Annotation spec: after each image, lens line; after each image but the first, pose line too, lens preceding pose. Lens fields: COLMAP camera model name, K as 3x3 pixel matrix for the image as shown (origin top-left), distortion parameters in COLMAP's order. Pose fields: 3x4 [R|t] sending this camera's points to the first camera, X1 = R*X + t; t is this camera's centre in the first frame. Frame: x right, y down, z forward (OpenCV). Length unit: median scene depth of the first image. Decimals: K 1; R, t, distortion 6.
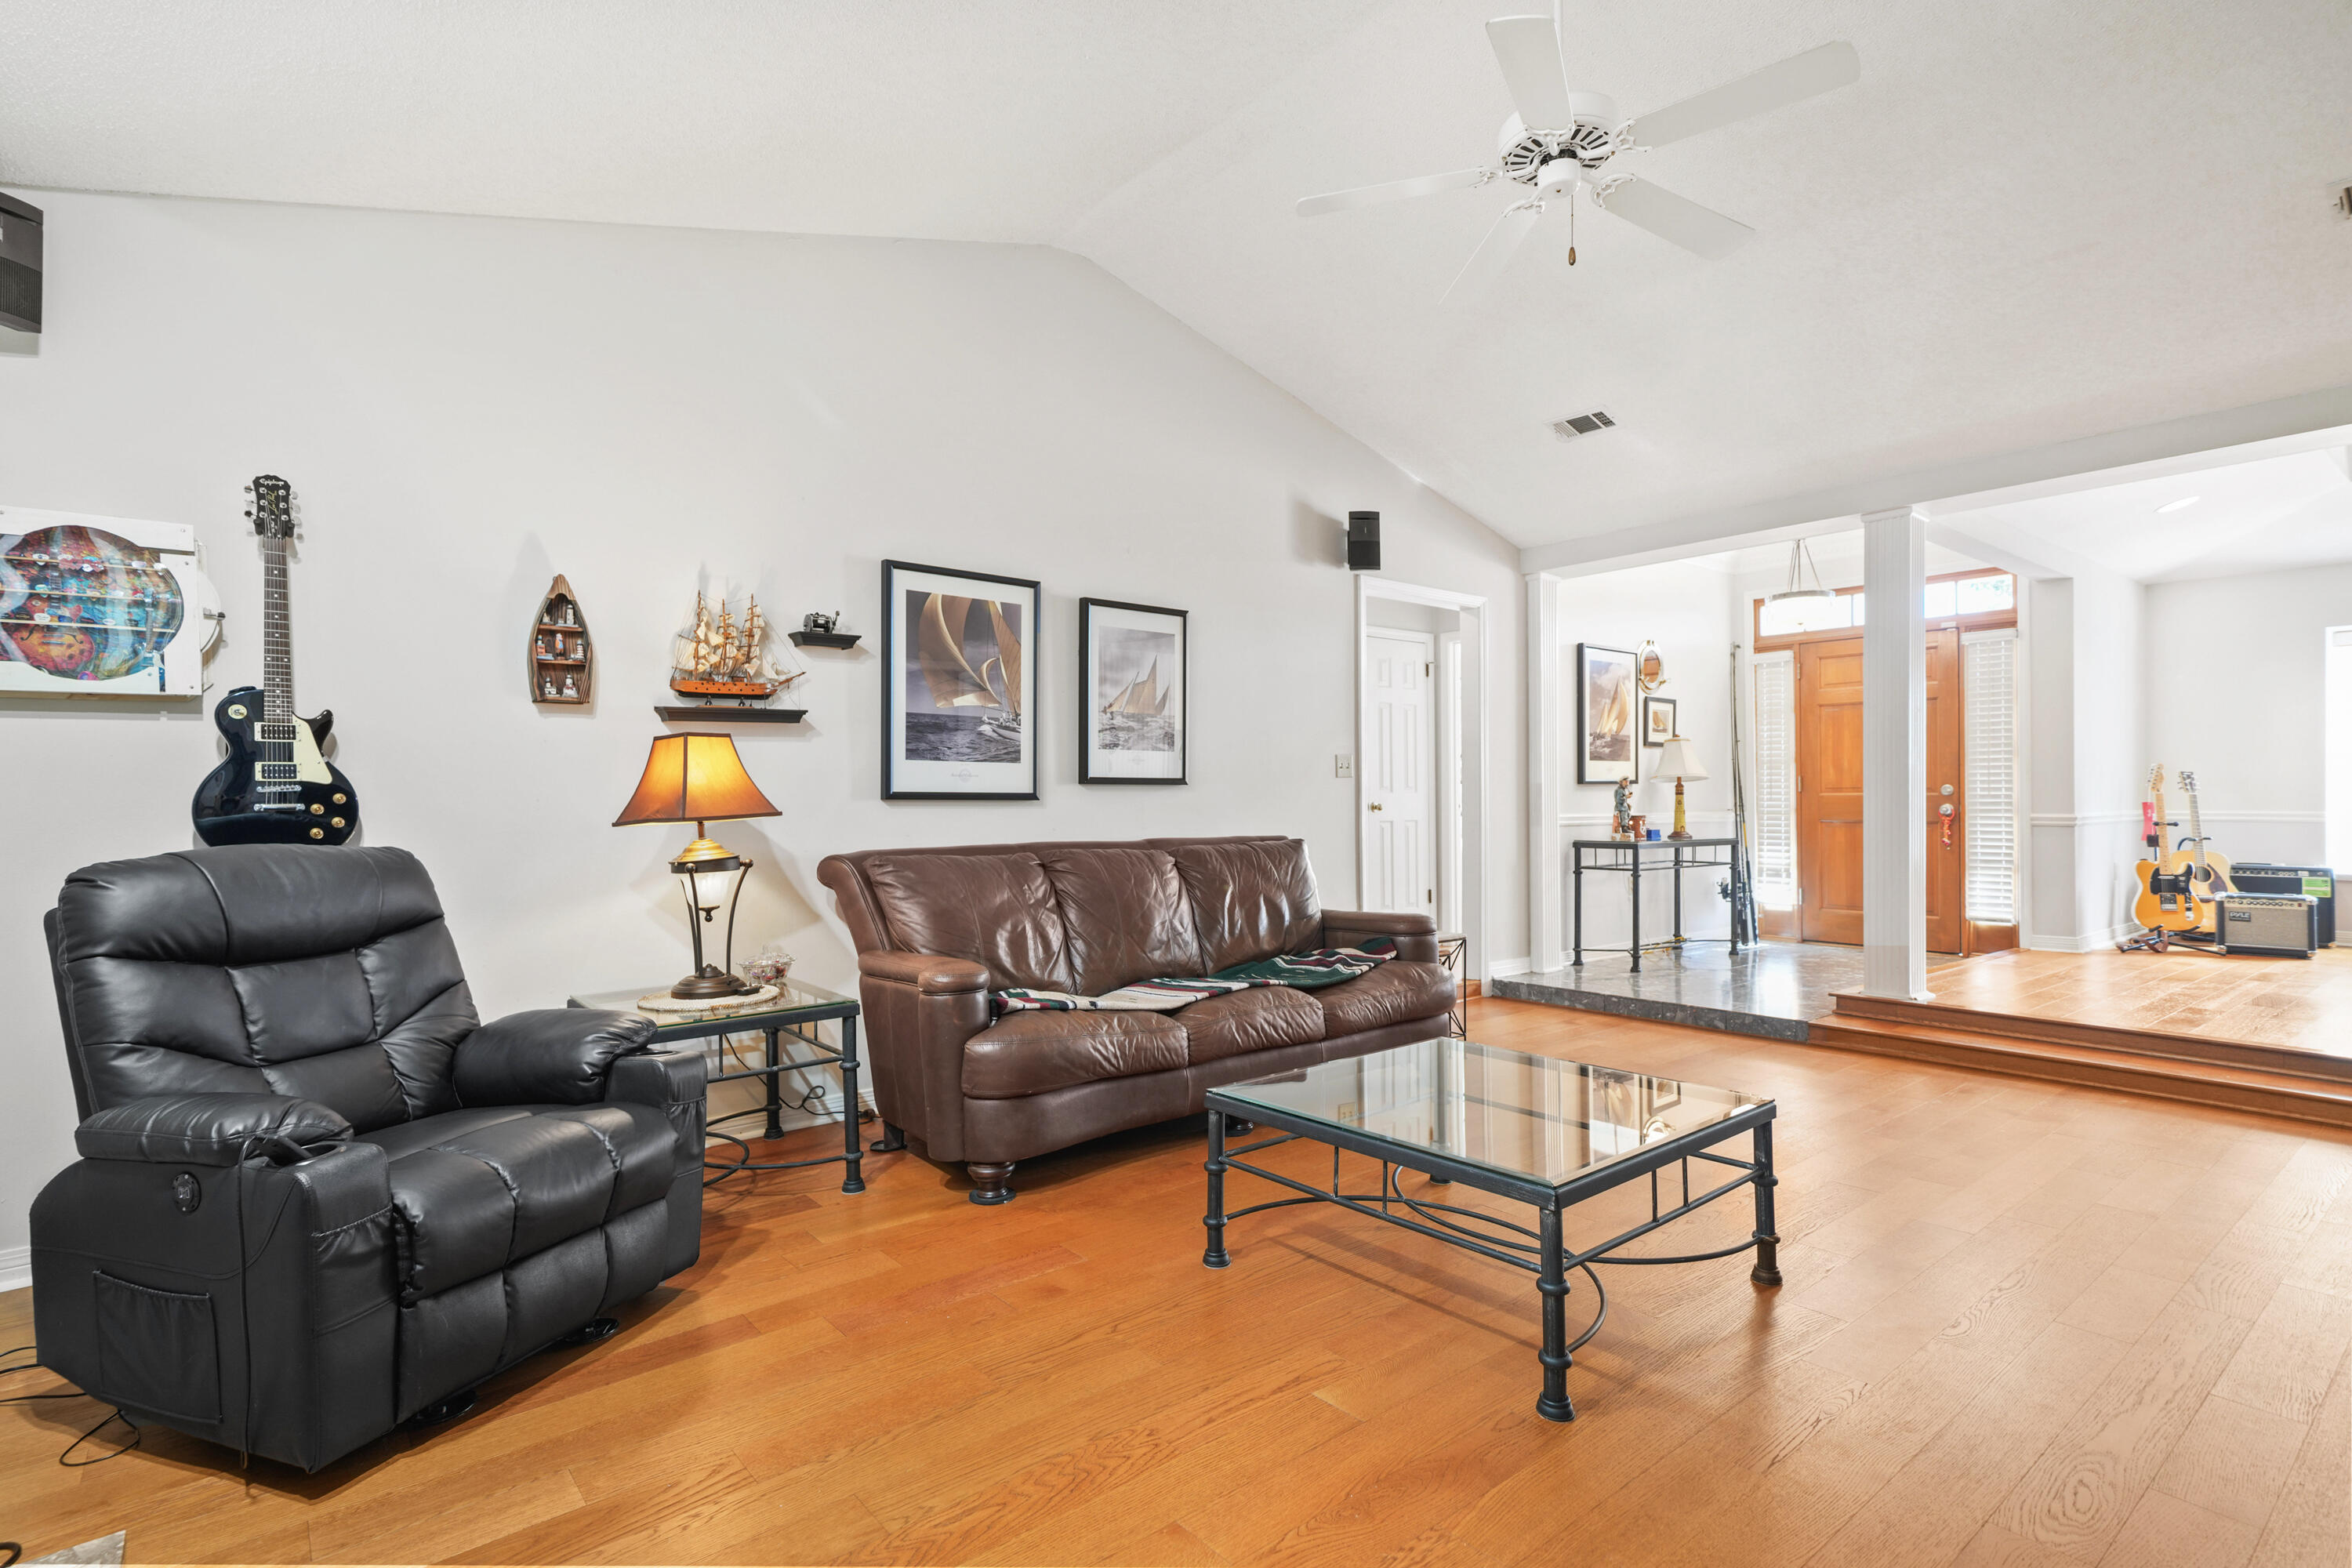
lens RADIAL K [[1125.0, 0, 1172.0], [0, 1125.0, 816.5], [0, 0, 1]] dist [-0.000506, -0.000257]
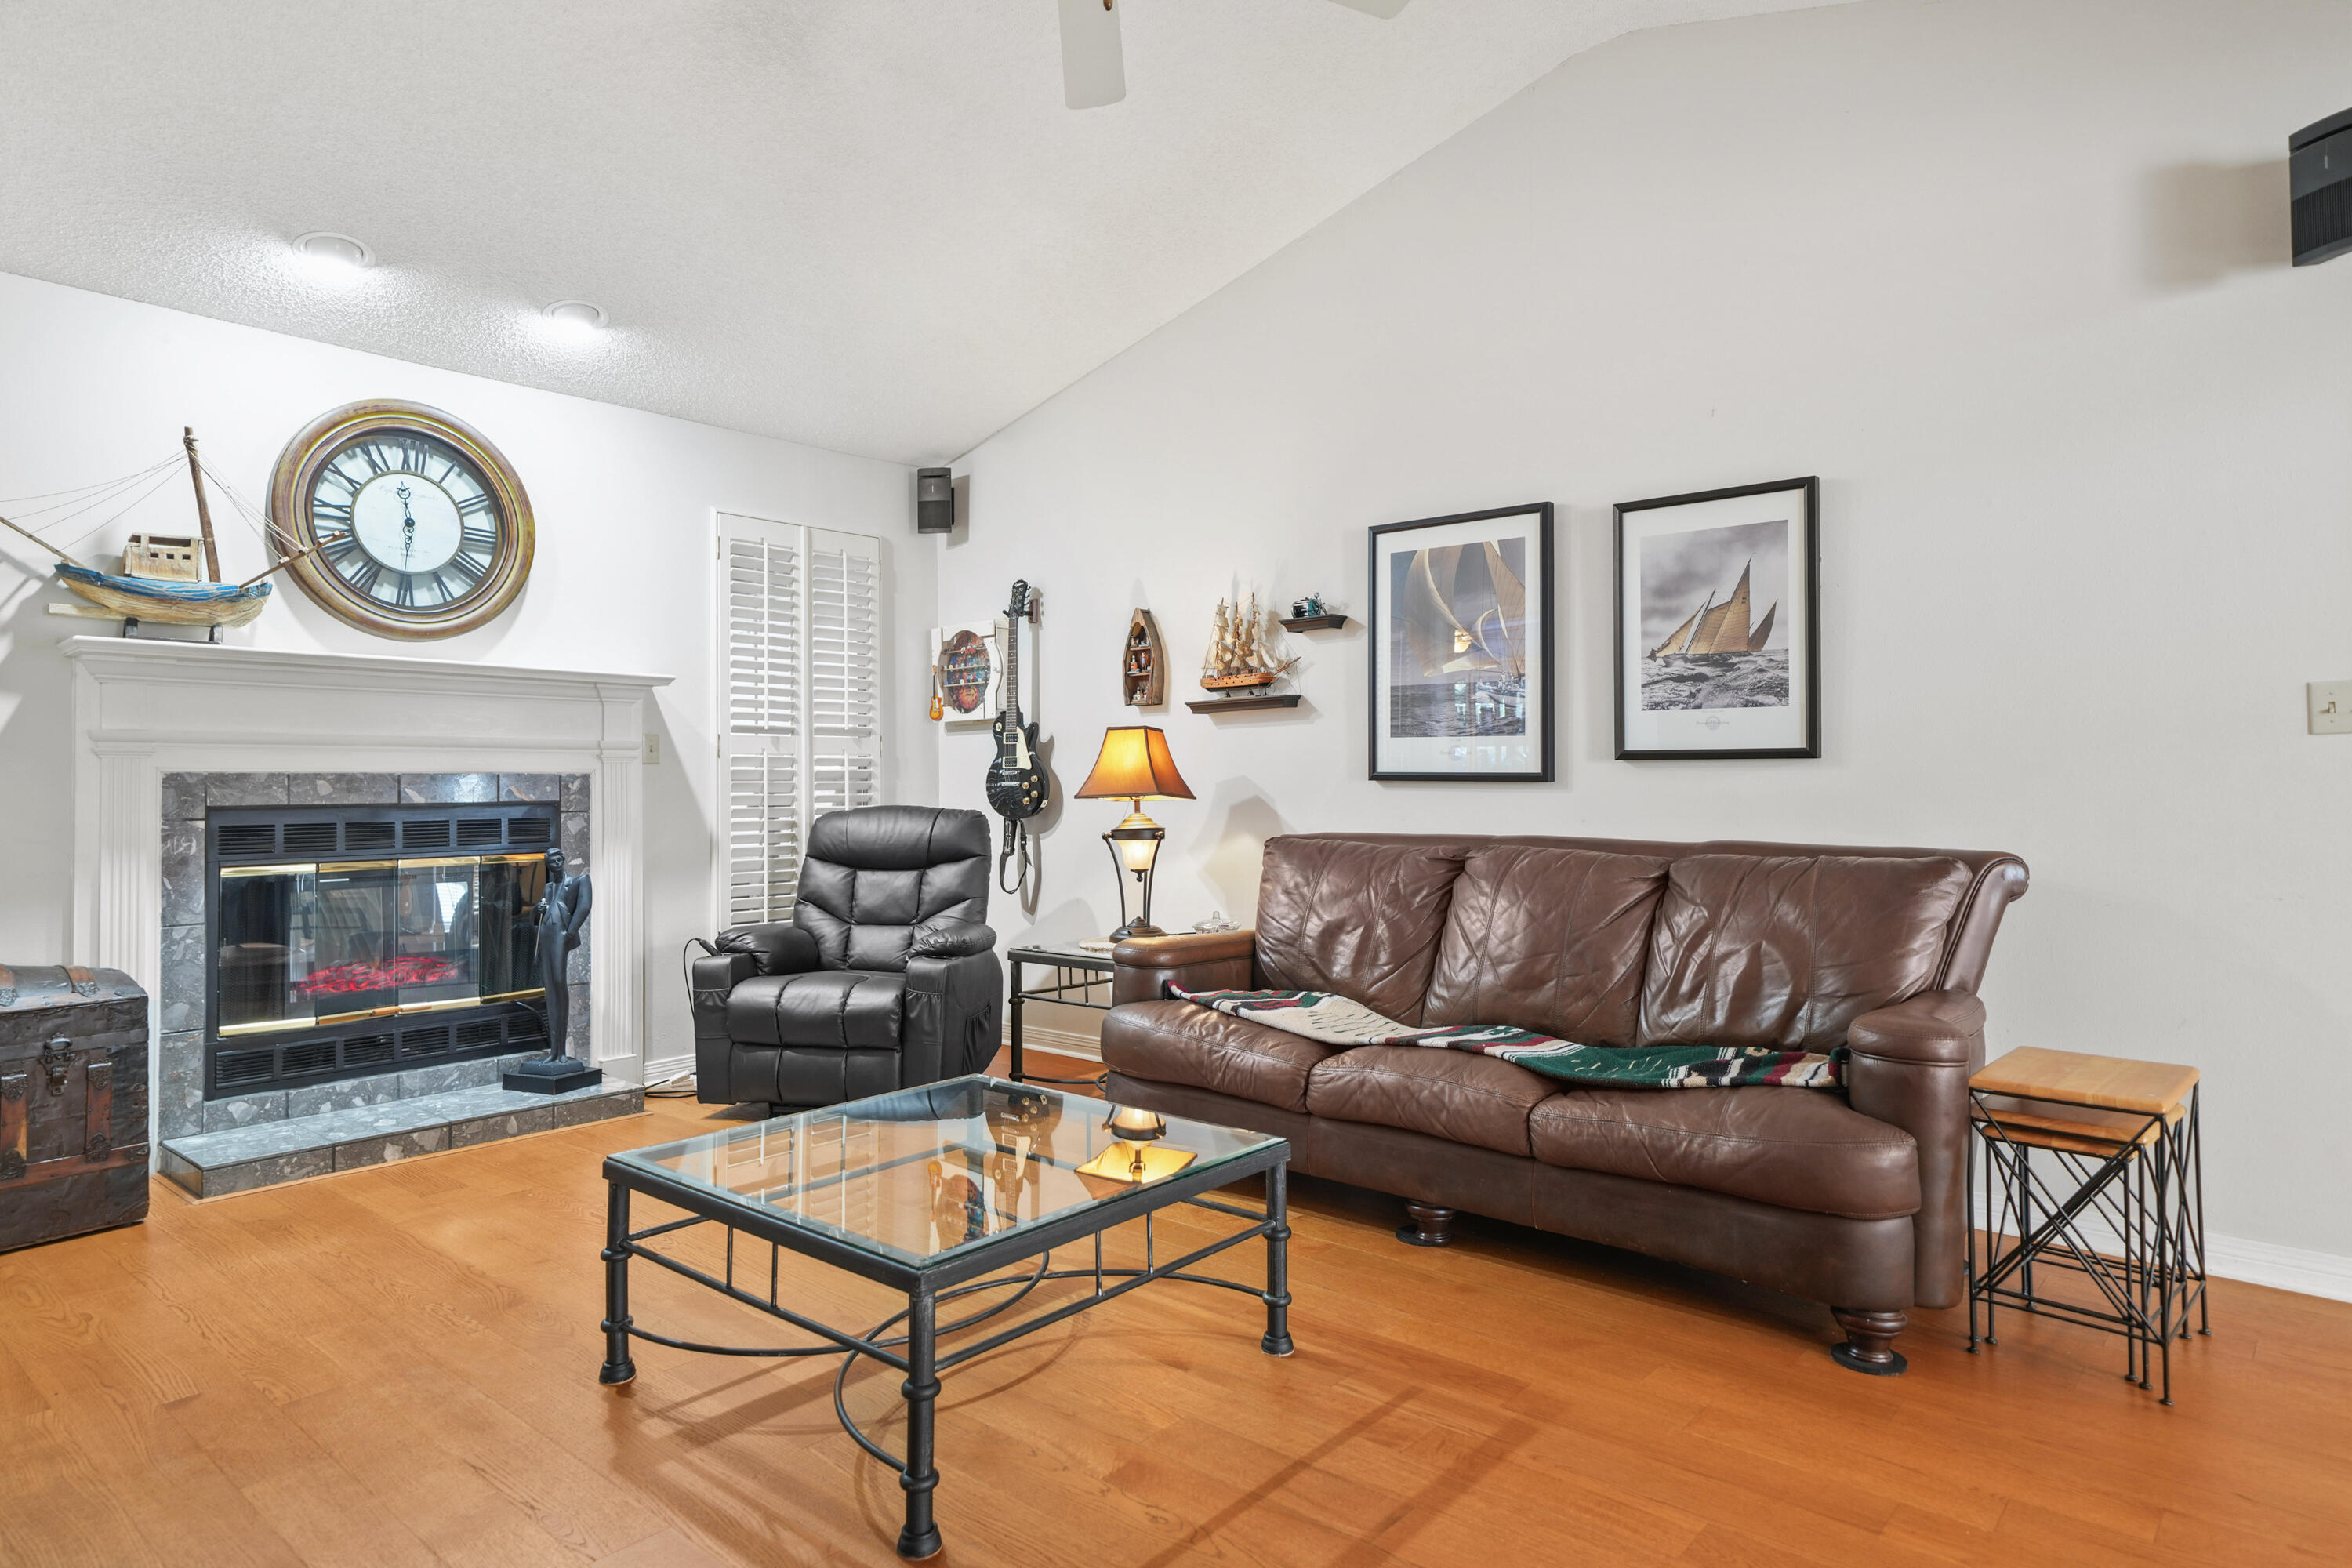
lens RADIAL K [[1346.0, 0, 1182.8], [0, 1346.0, 766.9], [0, 0, 1]] dist [0.024222, -0.000411]
pose [[0.172115, -0.006264, -0.985057, 0.795613], [-0.015267, 0.999843, -0.009026, -0.013337], [0.984958, 0.016593, 0.171993, 0.620618]]
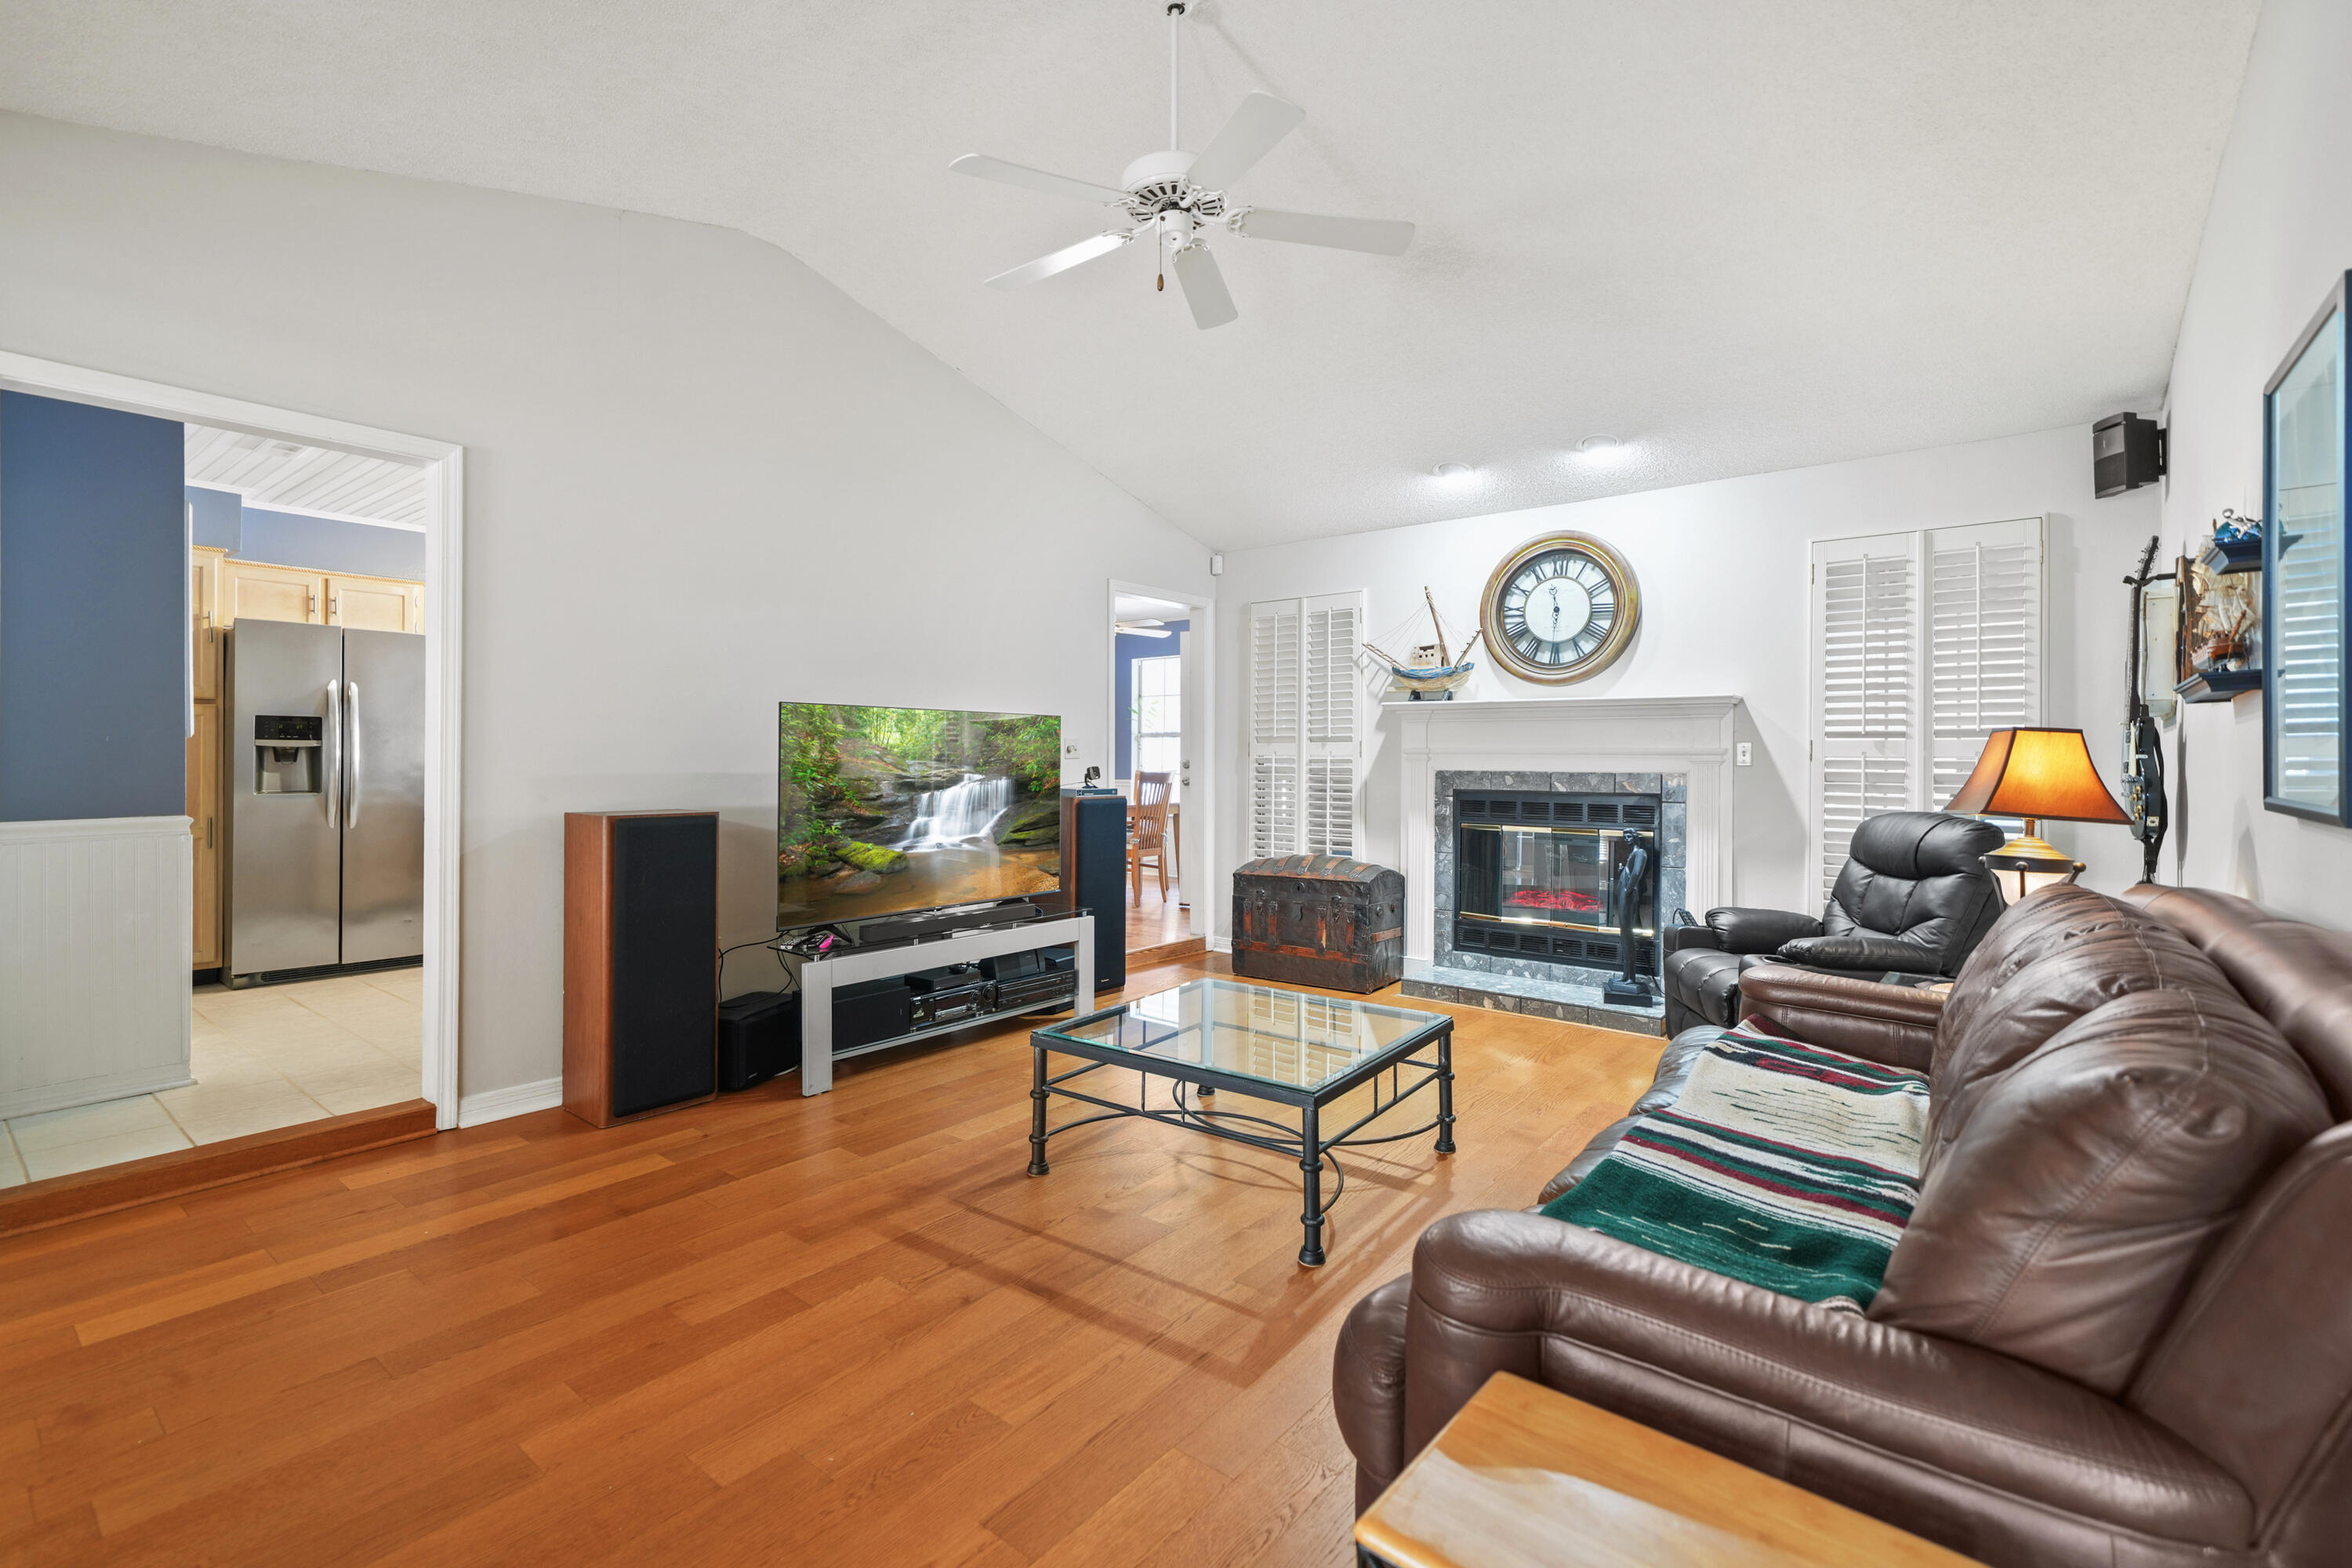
lens RADIAL K [[1051.7, 0, 1165.0], [0, 1051.7, 768.3], [0, 0, 1]] dist [0.002685, 0.000360]
pose [[-0.977984, 0.001608, -0.208674, 0.379812], [-0.004533, 0.999571, 0.028946, -0.047365], [0.208631, 0.029255, -0.977557, 1.340139]]
